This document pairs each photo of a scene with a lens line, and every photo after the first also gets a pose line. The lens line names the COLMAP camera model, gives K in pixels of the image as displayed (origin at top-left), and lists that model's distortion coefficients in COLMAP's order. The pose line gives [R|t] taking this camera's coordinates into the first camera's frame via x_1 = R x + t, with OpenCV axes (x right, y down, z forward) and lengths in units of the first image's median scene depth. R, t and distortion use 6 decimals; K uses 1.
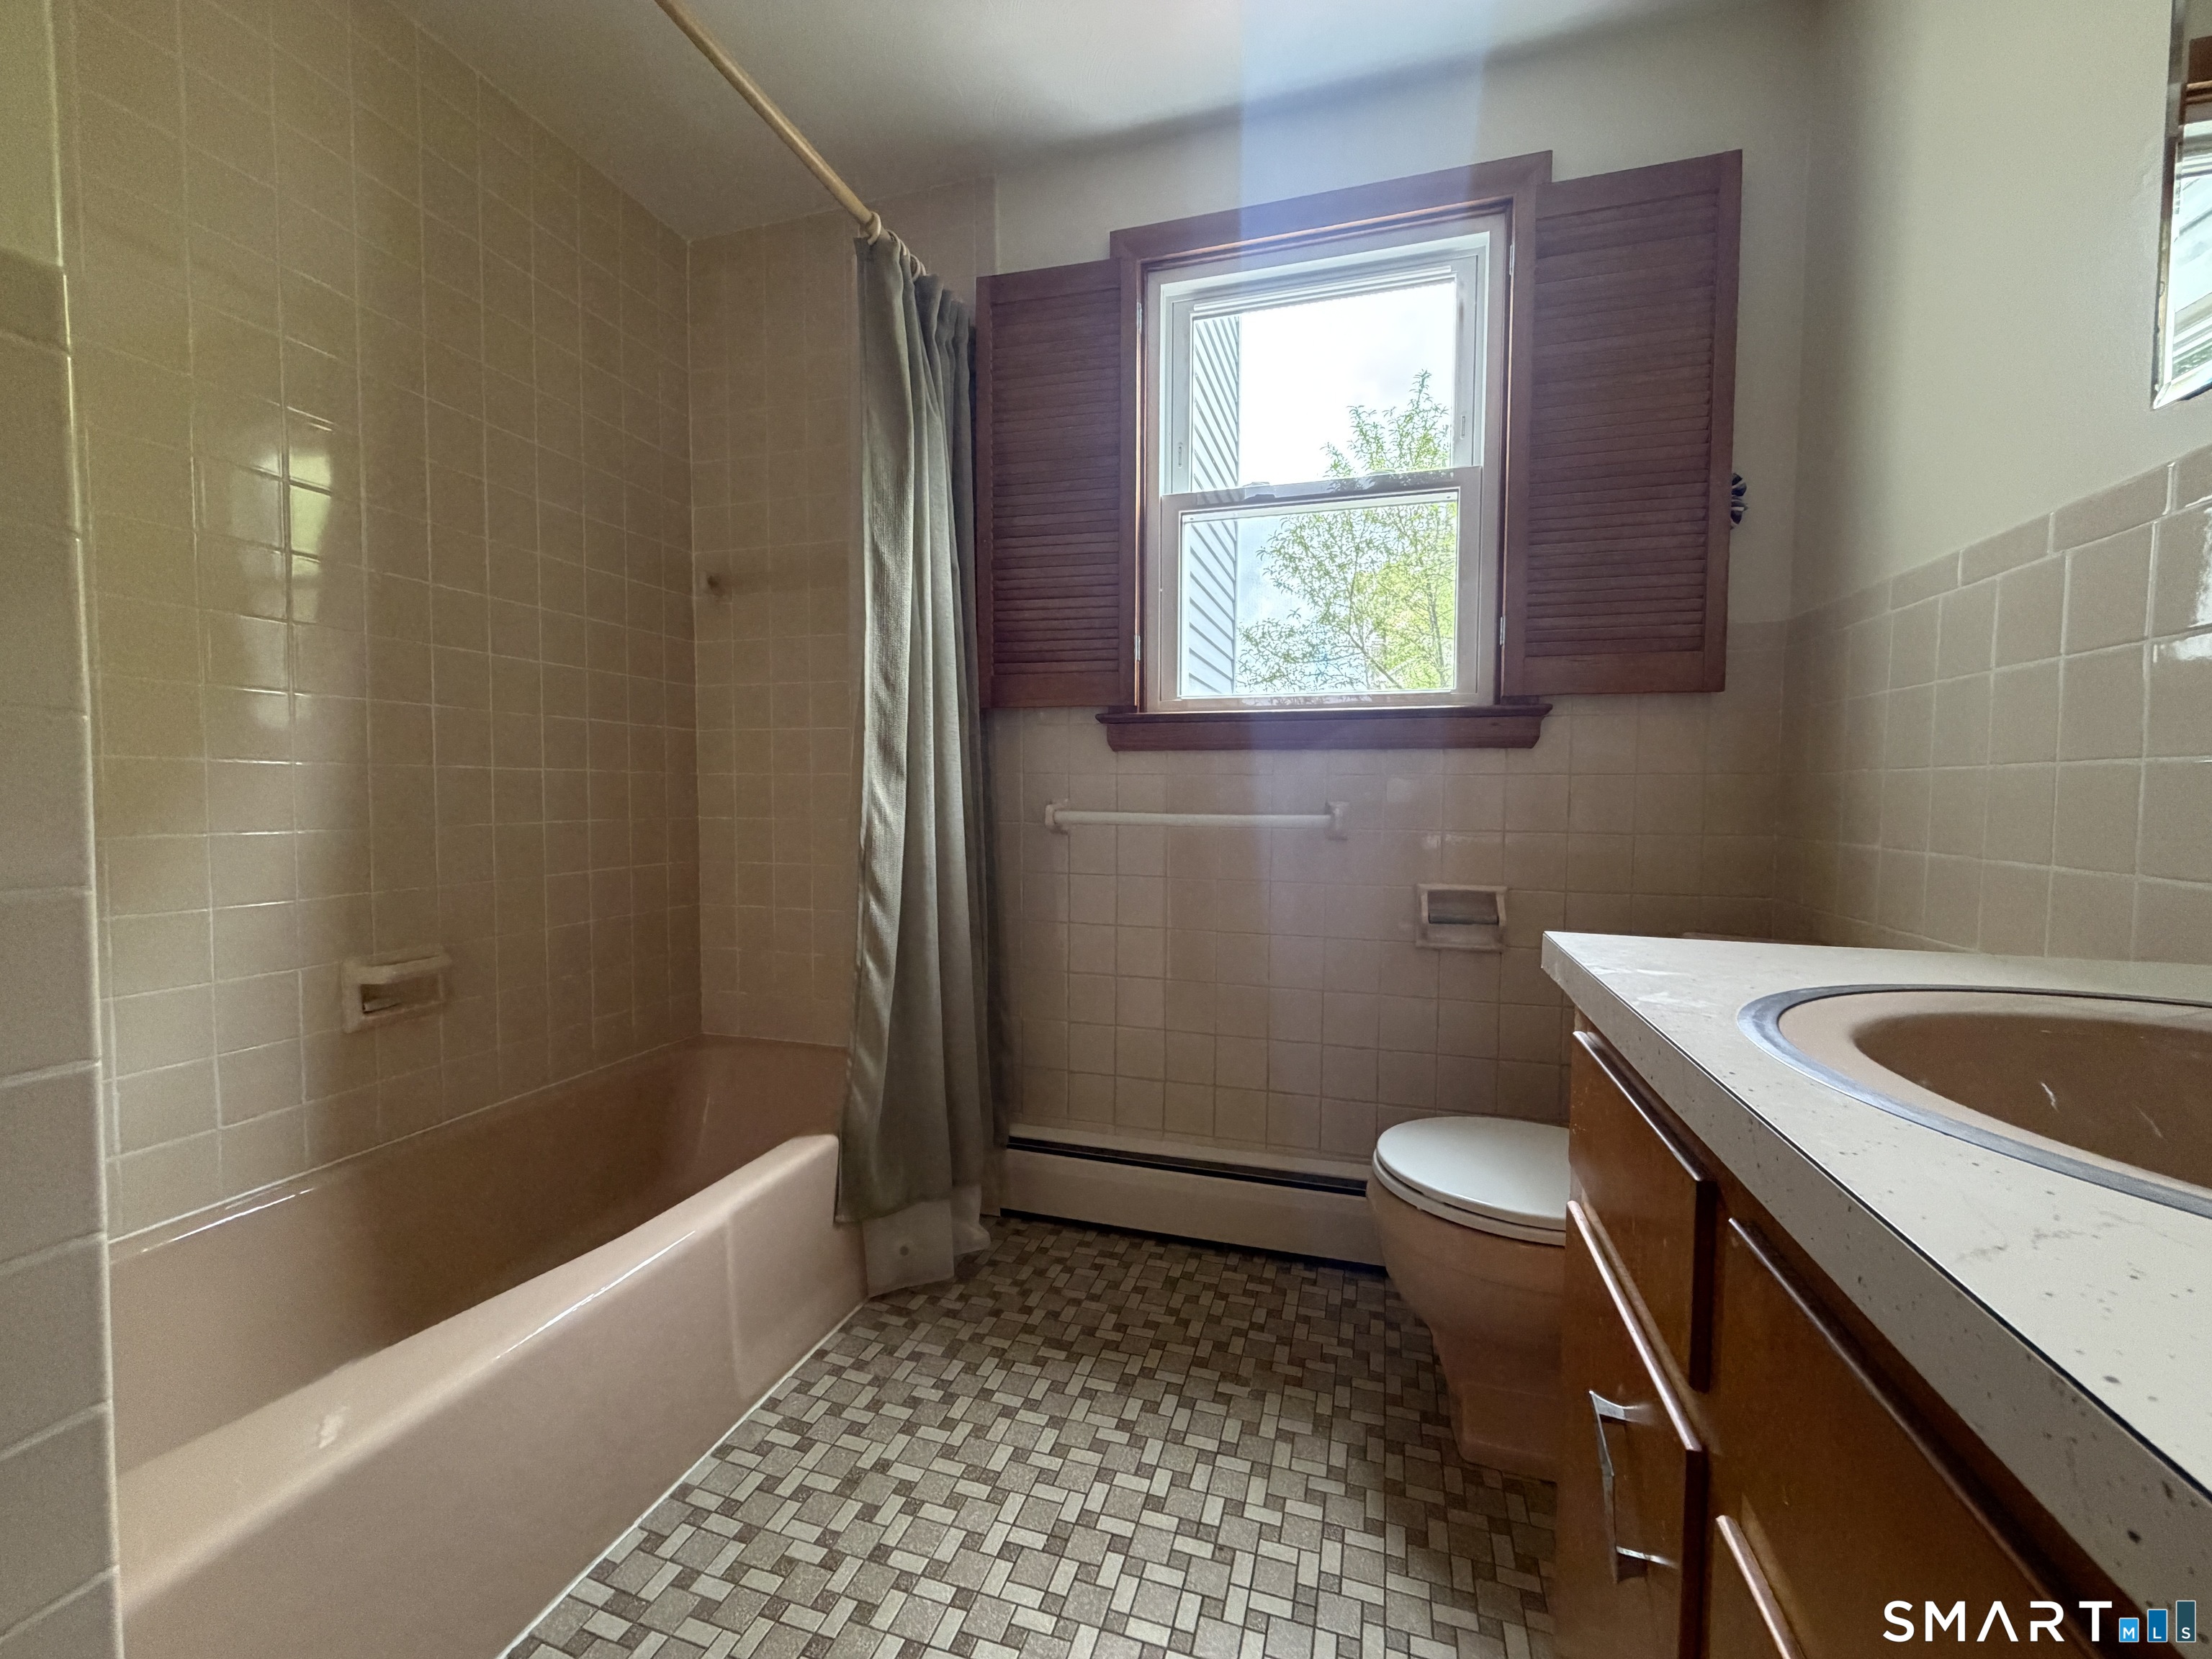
lens RADIAL K [[893.8, 0, 1106.0], [0, 893.8, 828.5], [0, 0, 1]] dist [0.001774, 0.000230]
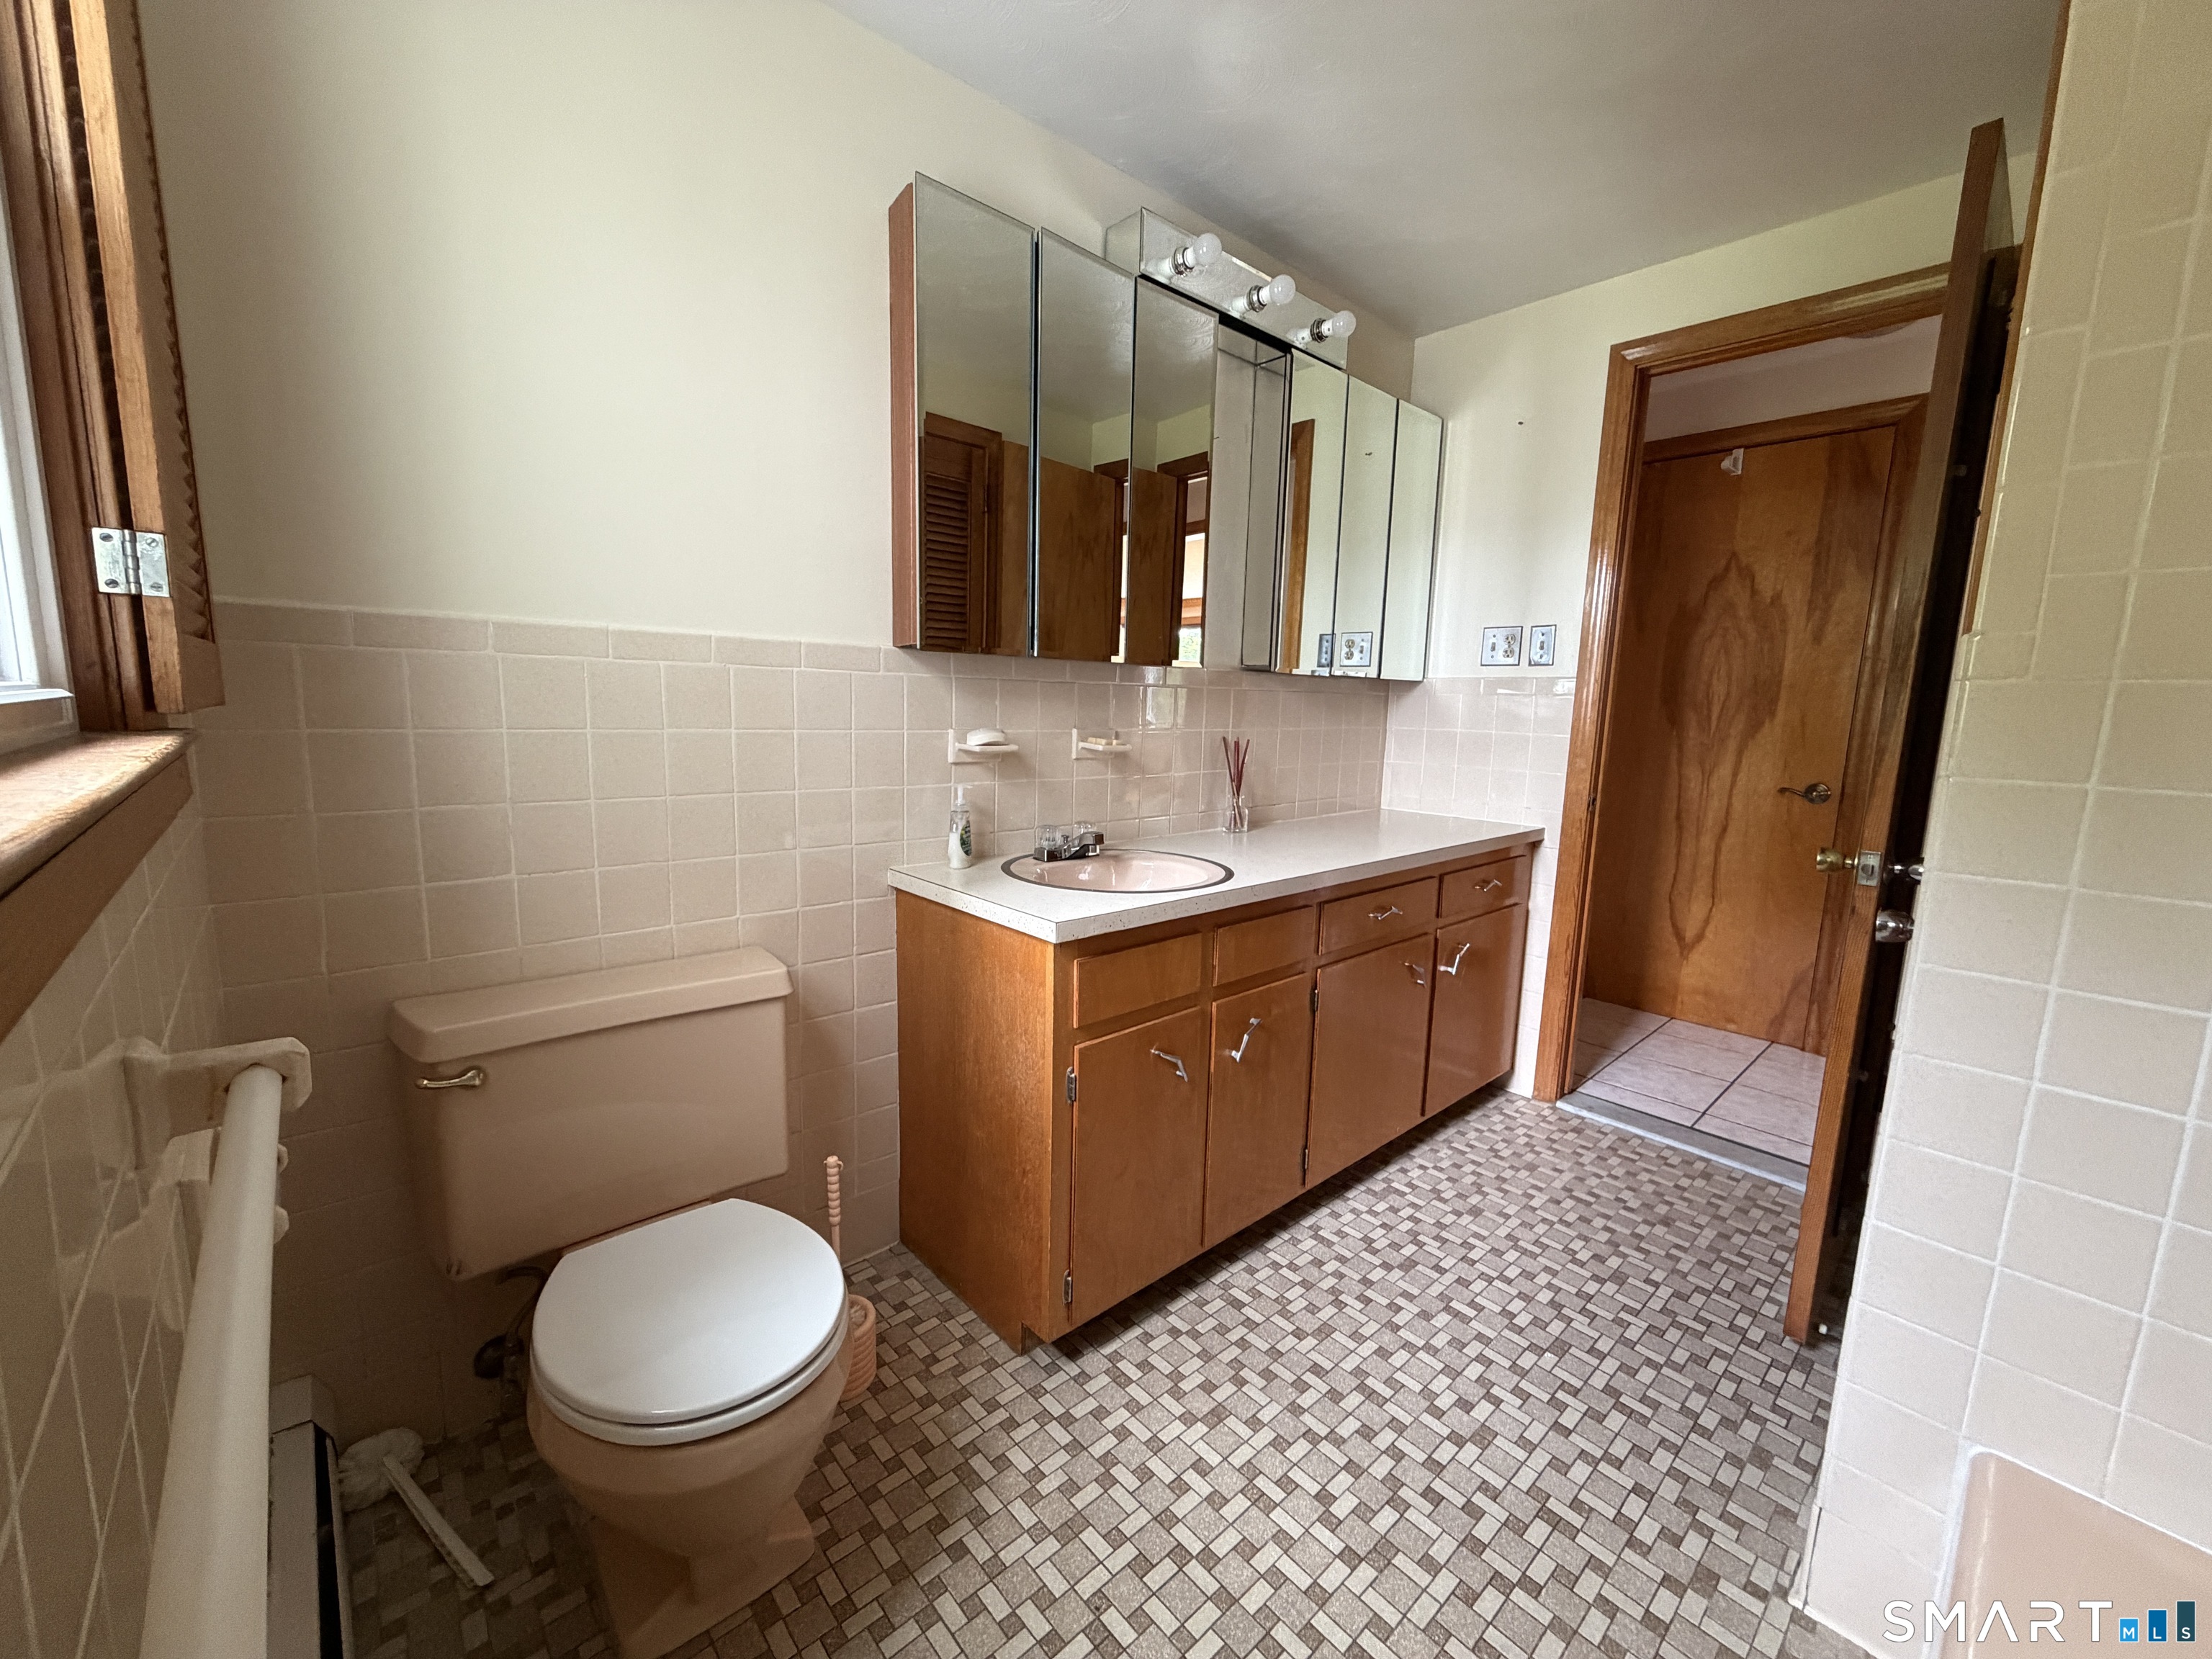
lens RADIAL K [[893.8, 0, 1105.7], [0, 893.8, 831.2], [0, 0, 1]] dist [0.001774, 0.000230]
pose [[-0.862582, -0.103195, 0.495280, -0.304943], [-0.010380, 0.982380, 0.186607, -0.271845], [-0.505810, 0.155823, -0.848455, 1.774813]]
